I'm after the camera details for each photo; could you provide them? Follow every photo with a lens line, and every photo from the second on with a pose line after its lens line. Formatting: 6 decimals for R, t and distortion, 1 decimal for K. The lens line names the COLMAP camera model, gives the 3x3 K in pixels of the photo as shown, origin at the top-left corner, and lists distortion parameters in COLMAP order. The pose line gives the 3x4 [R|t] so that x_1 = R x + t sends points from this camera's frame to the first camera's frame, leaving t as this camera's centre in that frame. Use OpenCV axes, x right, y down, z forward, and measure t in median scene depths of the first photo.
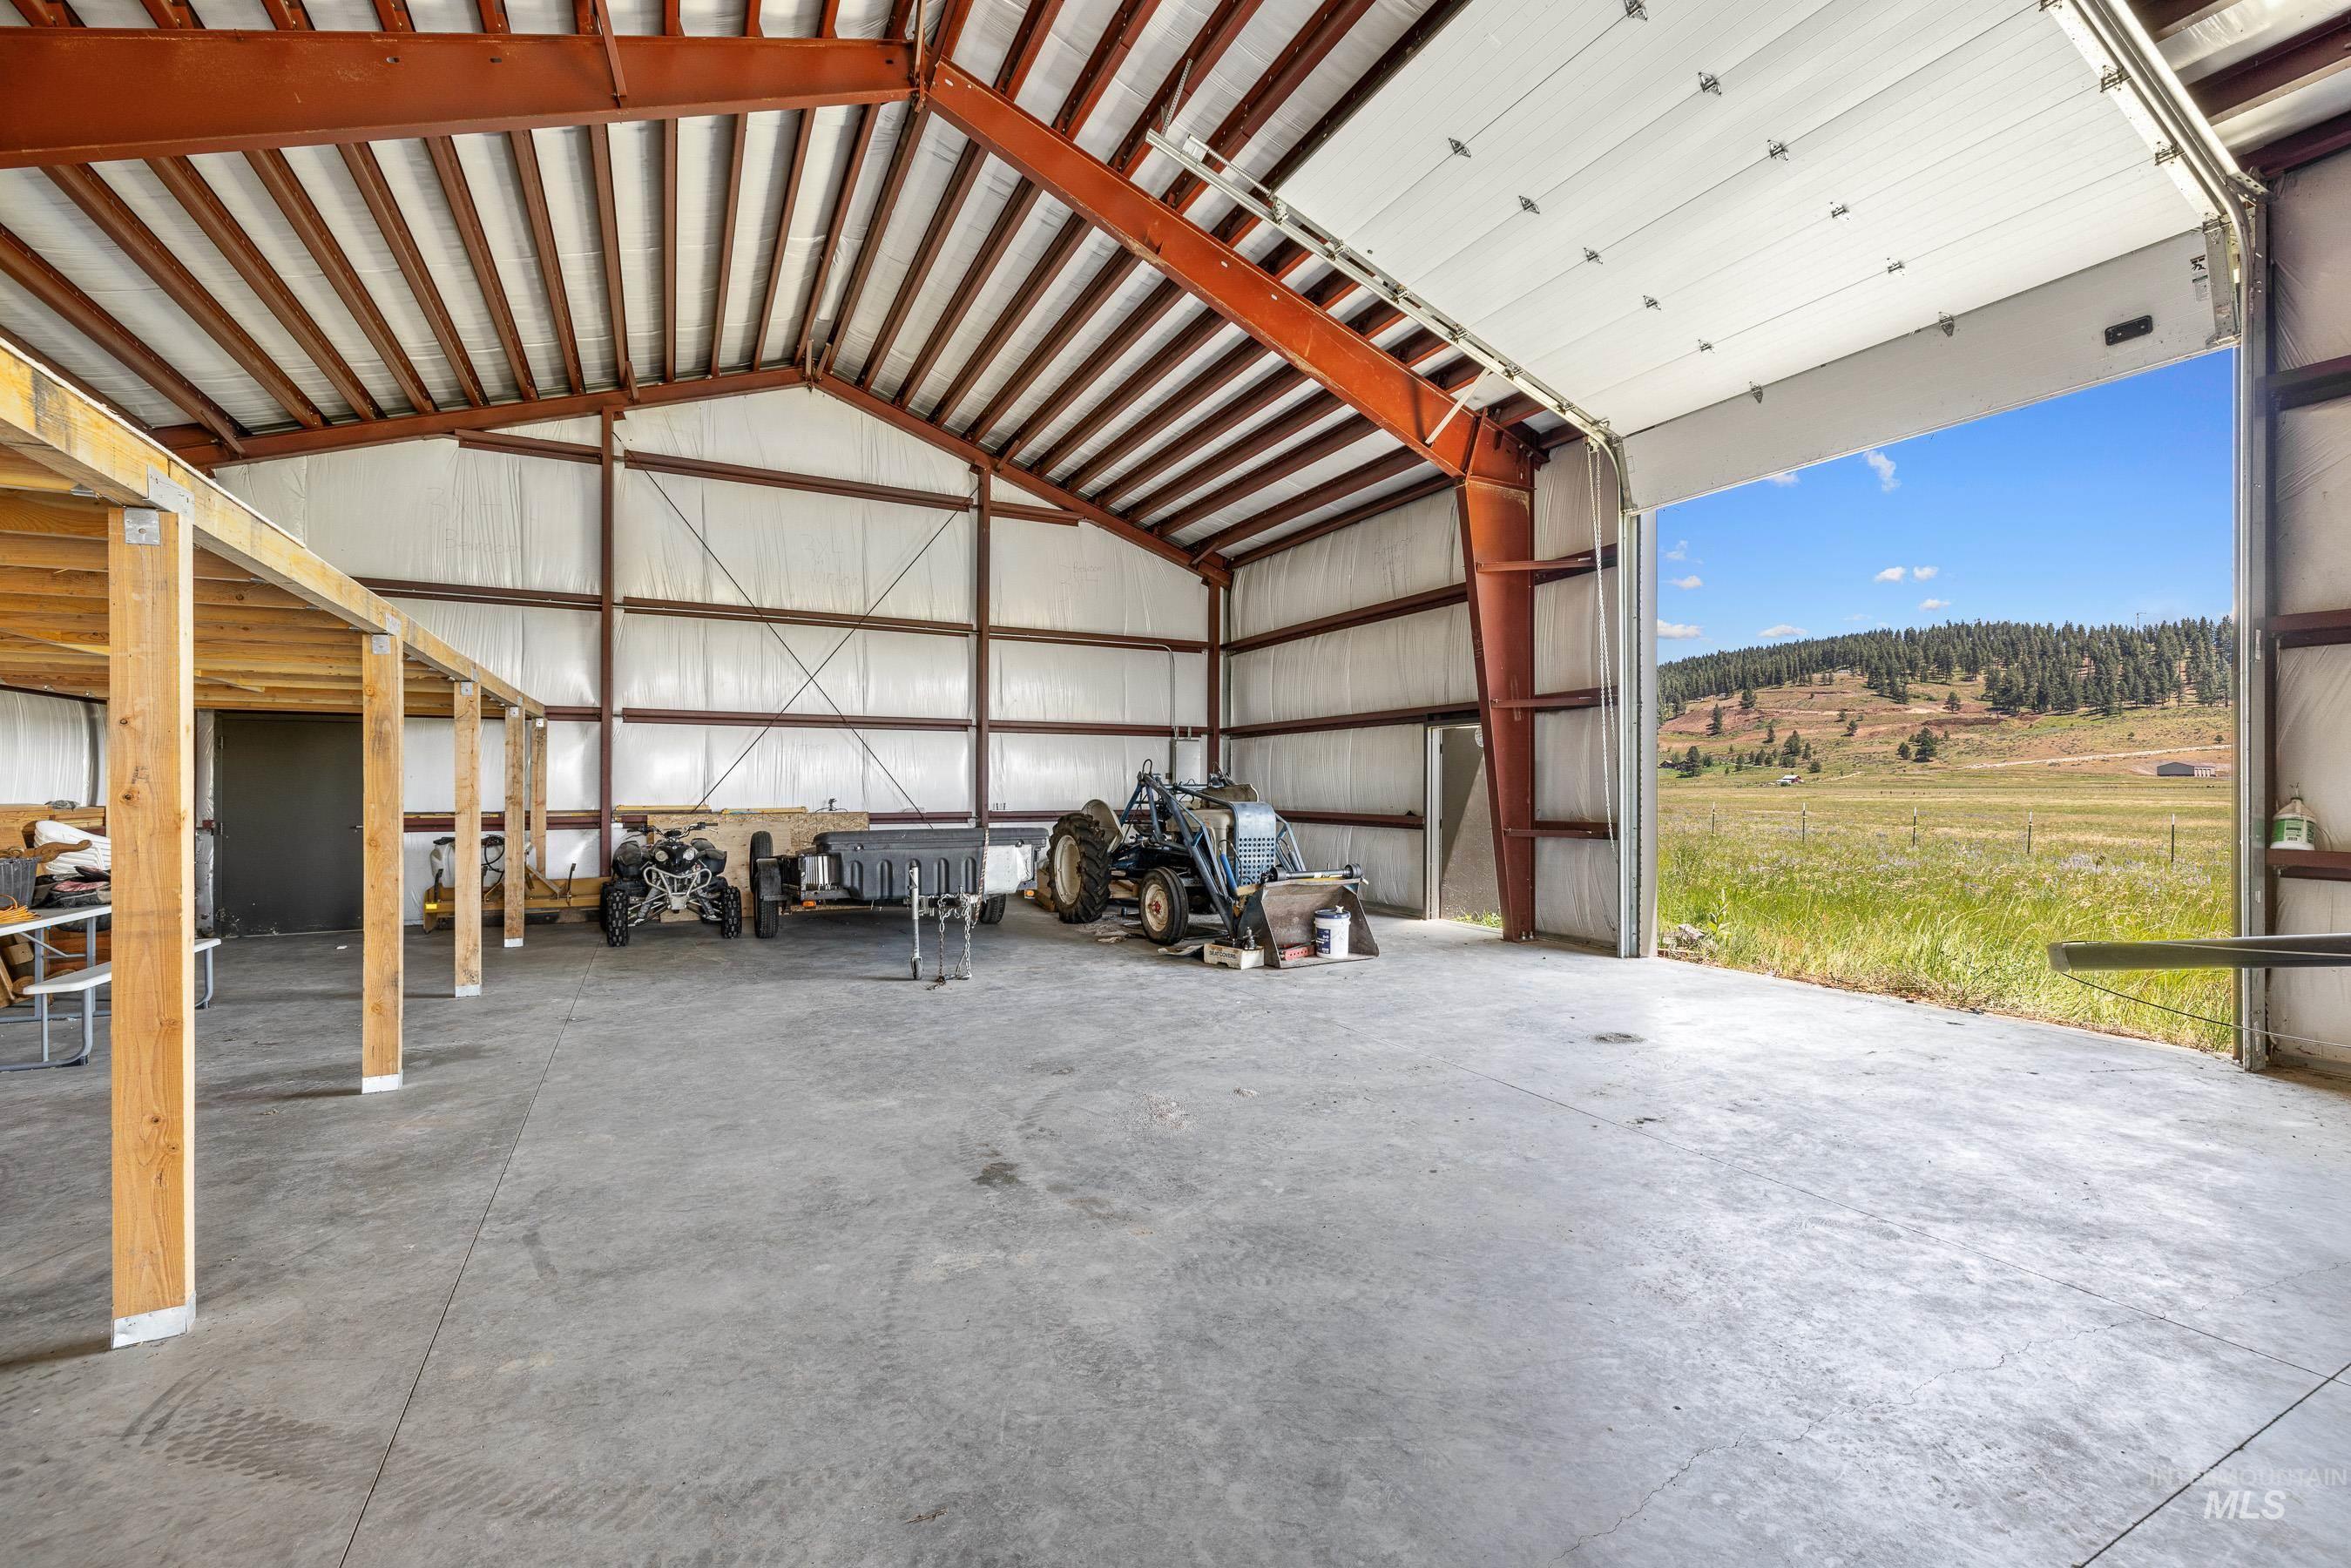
lens RADIAL K [[999.7, 0, 1184.7], [0, 999.7, 786.0], [0, 0, 1]] dist [0.000097, 0.001253]
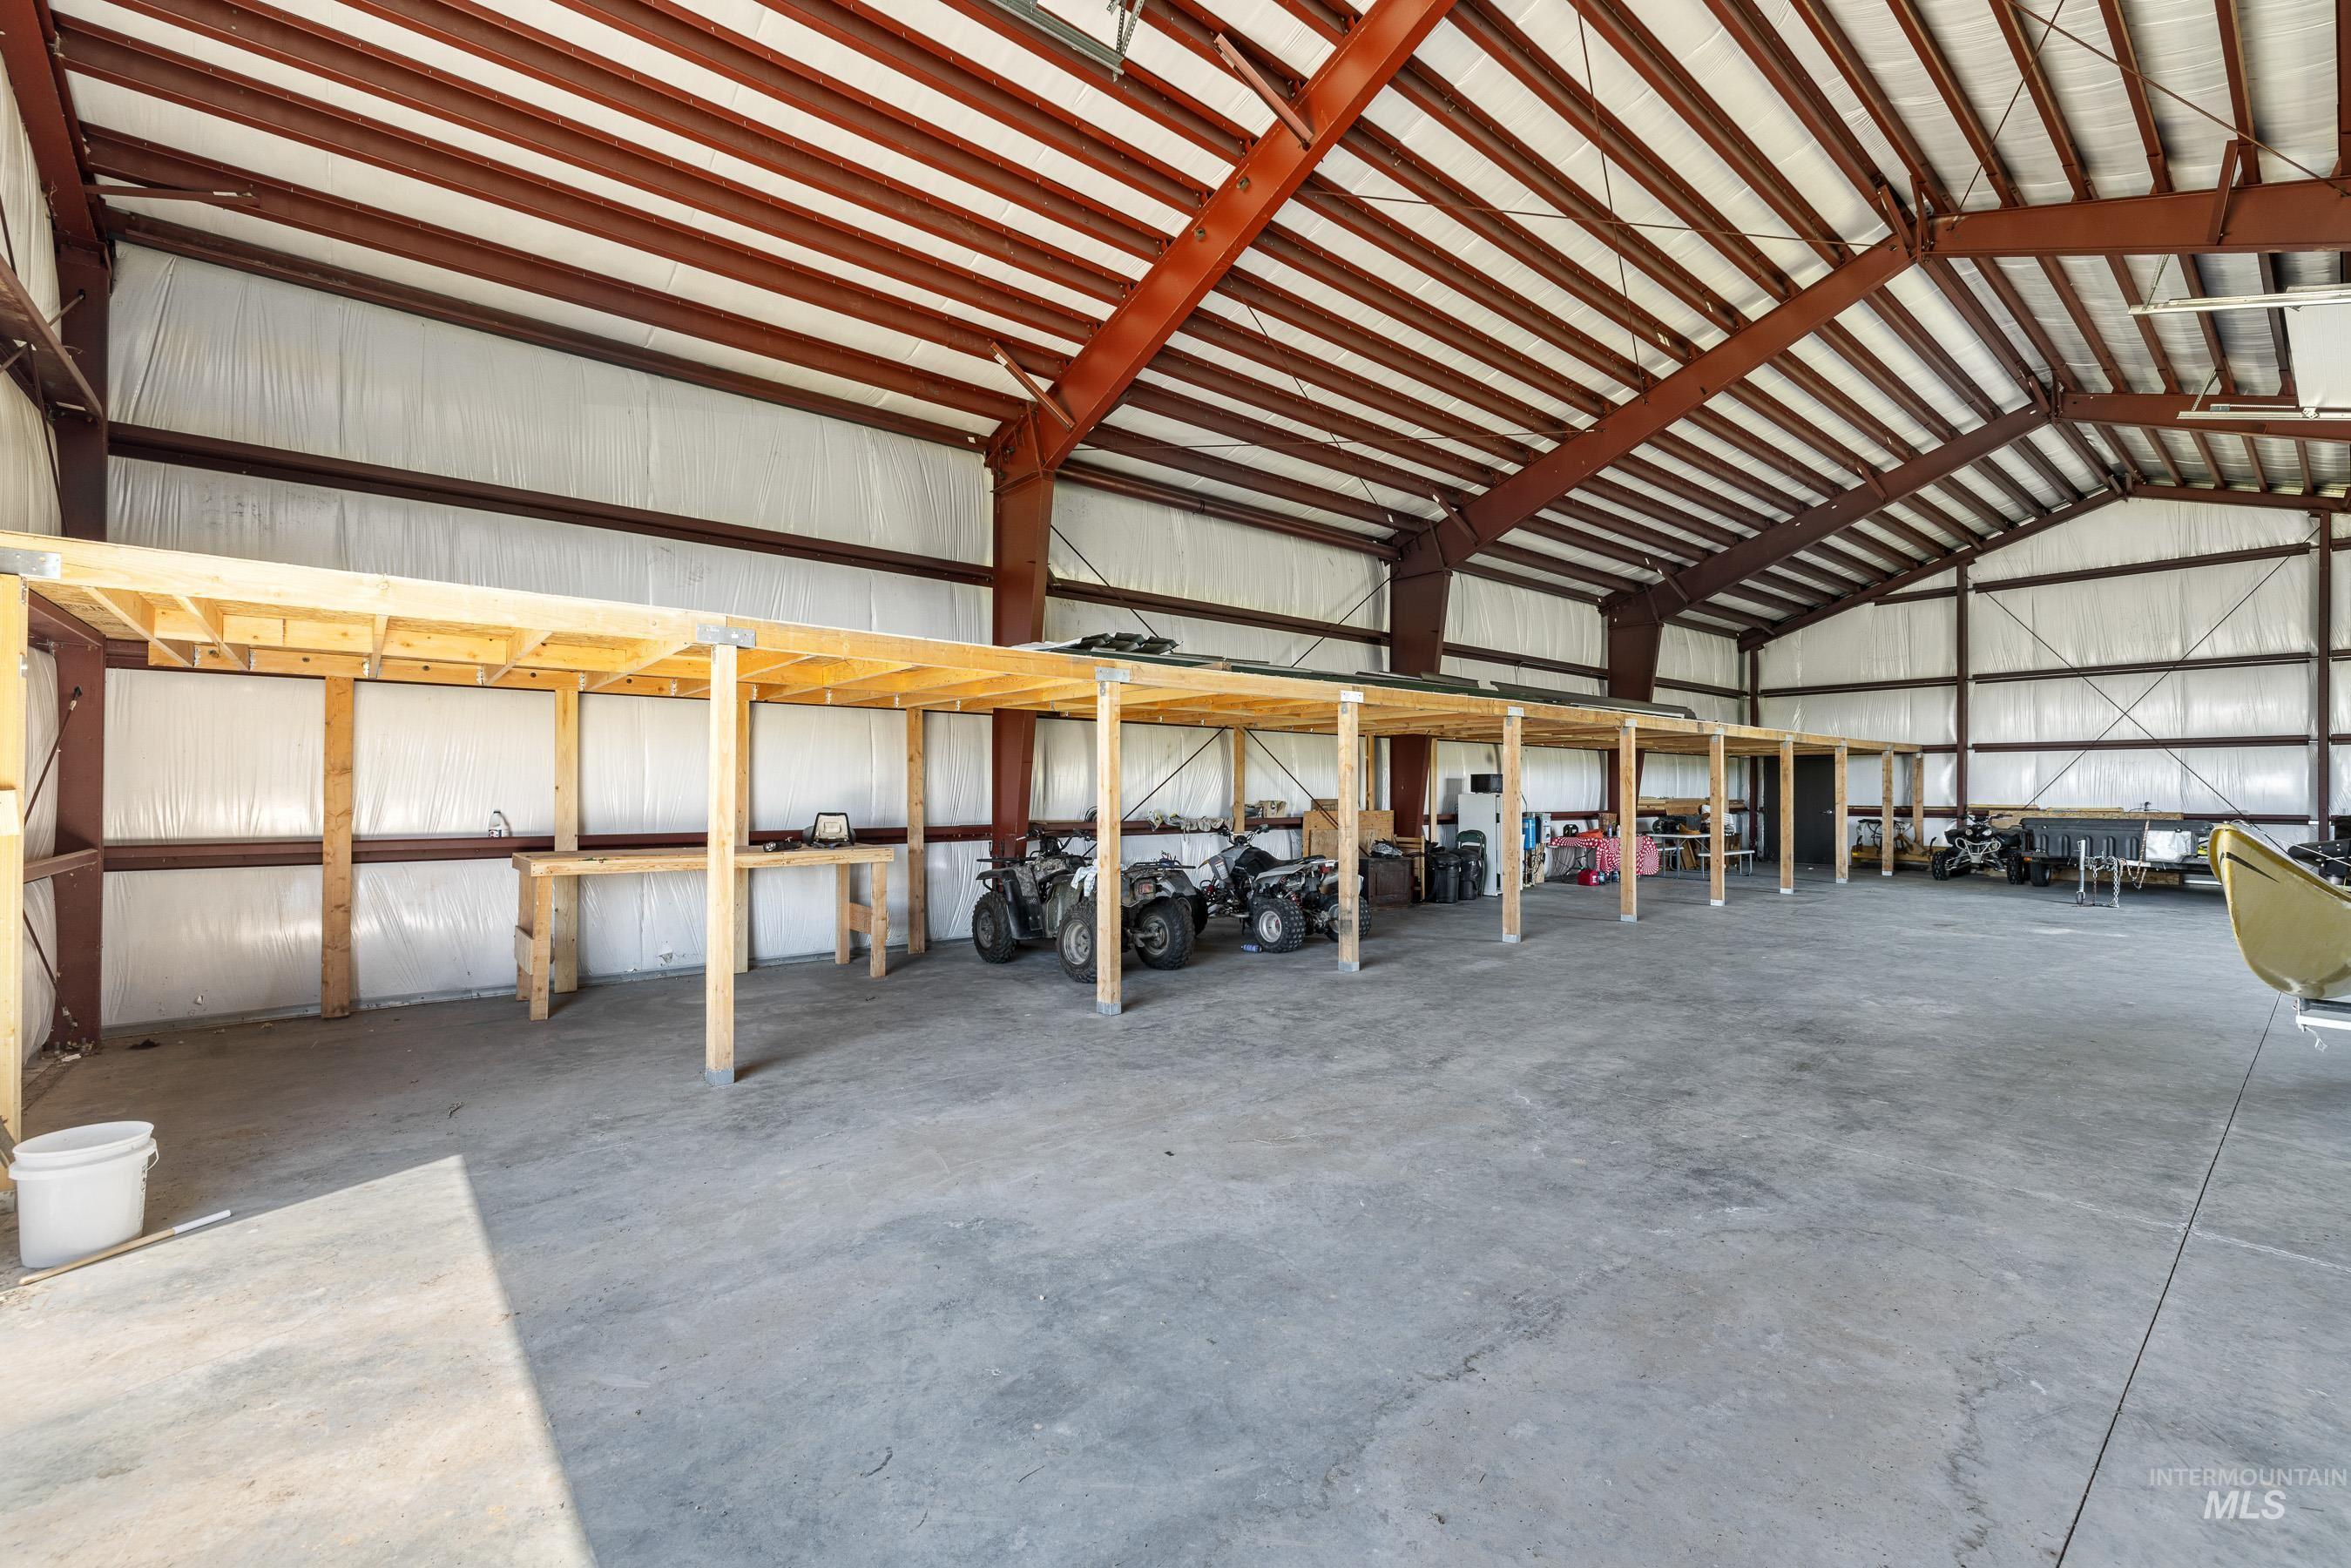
lens RADIAL K [[999.7, 0, 1160.7], [0, 999.7, 782.1], [0, 0, 1]] dist [0.000097, 0.001253]
pose [[0.214346, -0.007571, -0.976728, 0.823986], [-0.001579, 0.999966, -0.008098, -0.000942], [0.976757, 0.003278, 0.214327, -0.703460]]
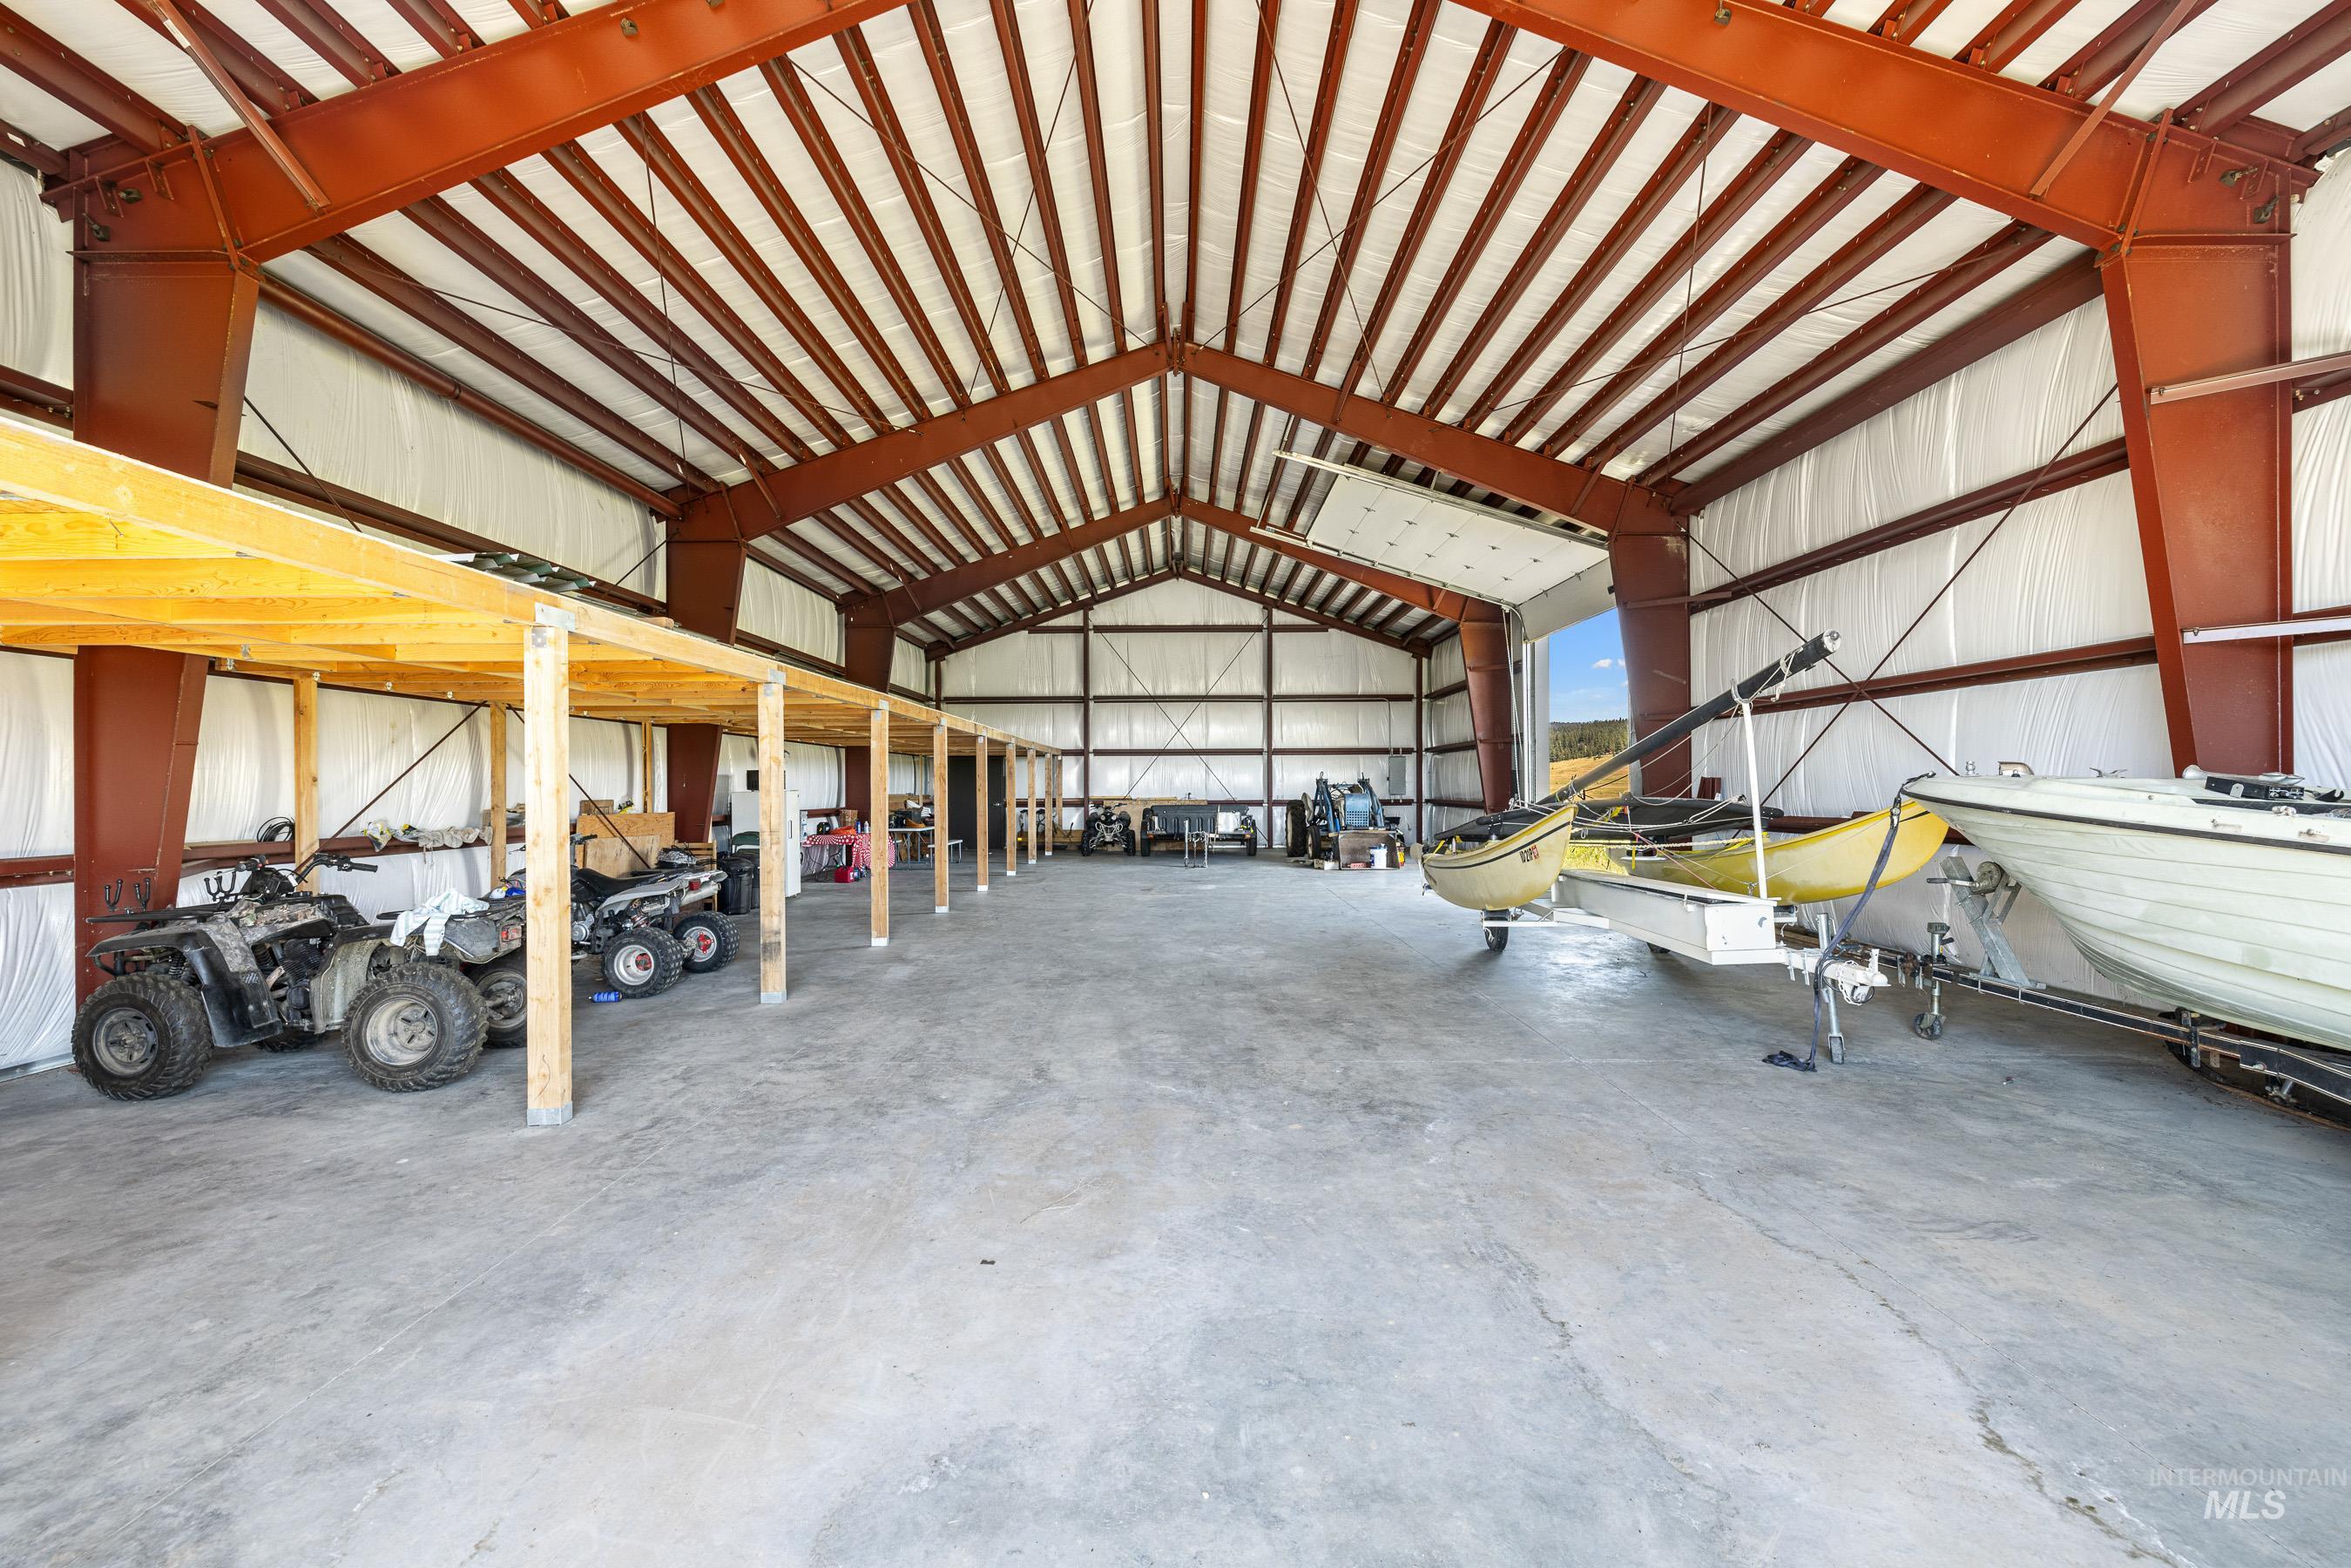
lens RADIAL K [[999.7, 0, 1188.3], [0, 999.7, 776.8], [0, 0, 1]] dist [0.000097, 0.001253]
pose [[0.891949, -0.009216, -0.452041, 0.624100], [0.005877, 0.999944, -0.008790, -0.000892], [0.452097, 0.005183, 0.891954, -0.861952]]
